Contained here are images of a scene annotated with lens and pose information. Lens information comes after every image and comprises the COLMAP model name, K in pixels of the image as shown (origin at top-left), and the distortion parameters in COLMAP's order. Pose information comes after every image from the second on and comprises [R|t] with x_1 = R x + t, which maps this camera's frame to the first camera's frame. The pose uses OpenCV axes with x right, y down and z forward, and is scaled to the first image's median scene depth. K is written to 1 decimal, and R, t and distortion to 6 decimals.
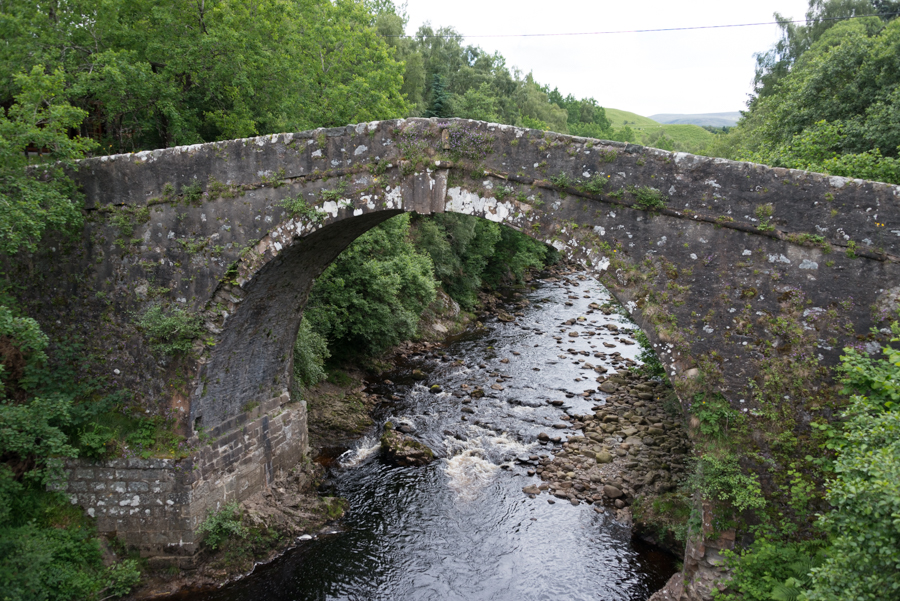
lens RADIAL K [[710.0, 0, 450.0], [0, 710.0, 300.5], [0, 0, 1]] dist [0.058603, -0.007570]
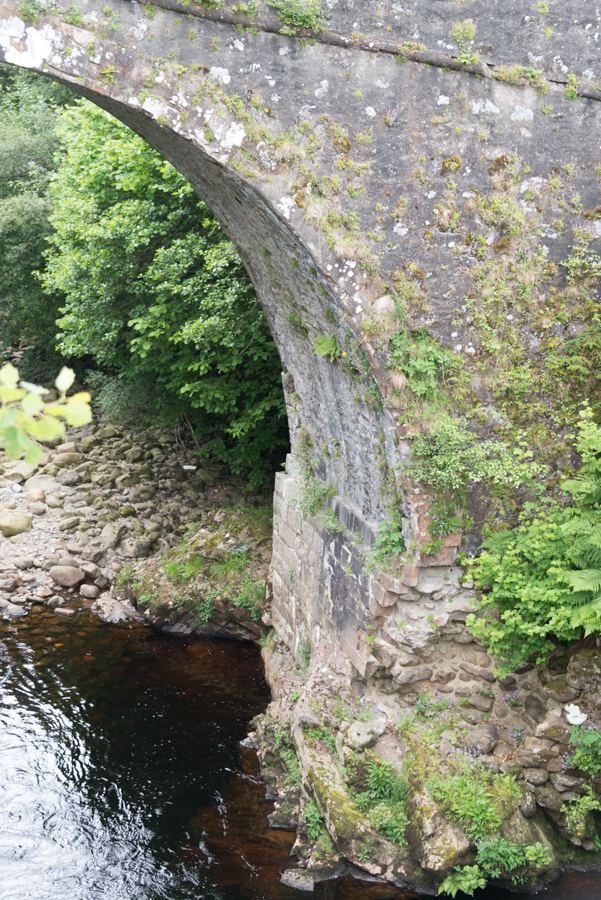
lens RADIAL K [[1523.0, 0, 300.5], [0, 1523.0, 450.0], [0, 0, 1]] dist [0.021007, -0.076493]
pose [[0.766490, -0.196142, 0.611572, -0.528907], [0.107775, 0.978004, 0.178587, -0.017568], [-0.633149, -0.070973, 0.770770, 0.018745]]
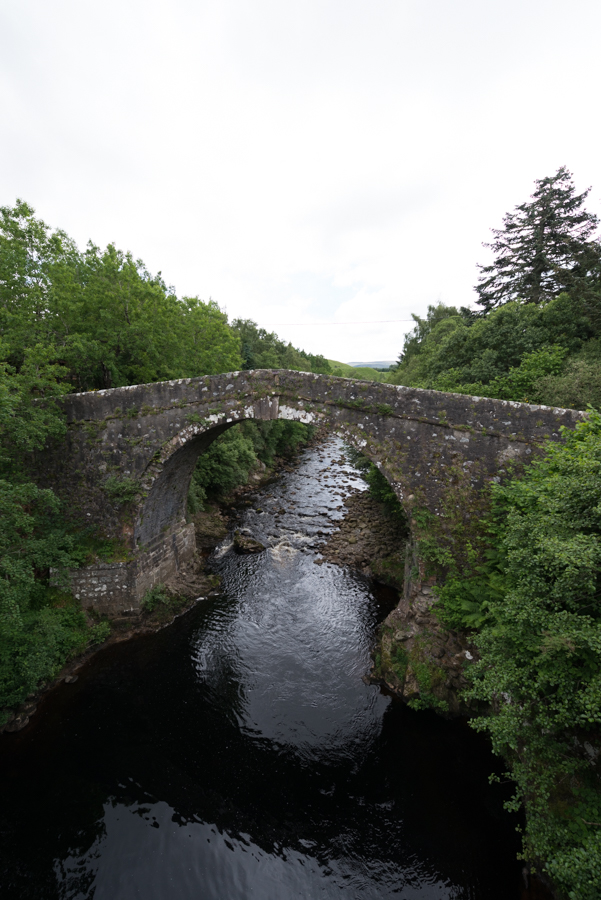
lens RADIAL K [[372.2, 0, 300.5], [0, 372.2, 450.0], [0, 0, 1]] dist [0.024816, 0.000063]
pose [[0.989643, -0.044114, 0.136603, -0.092500], [0.047628, 0.998610, -0.022566, -0.018200], [-0.135418, 0.028839, 0.990369, 0.021247]]
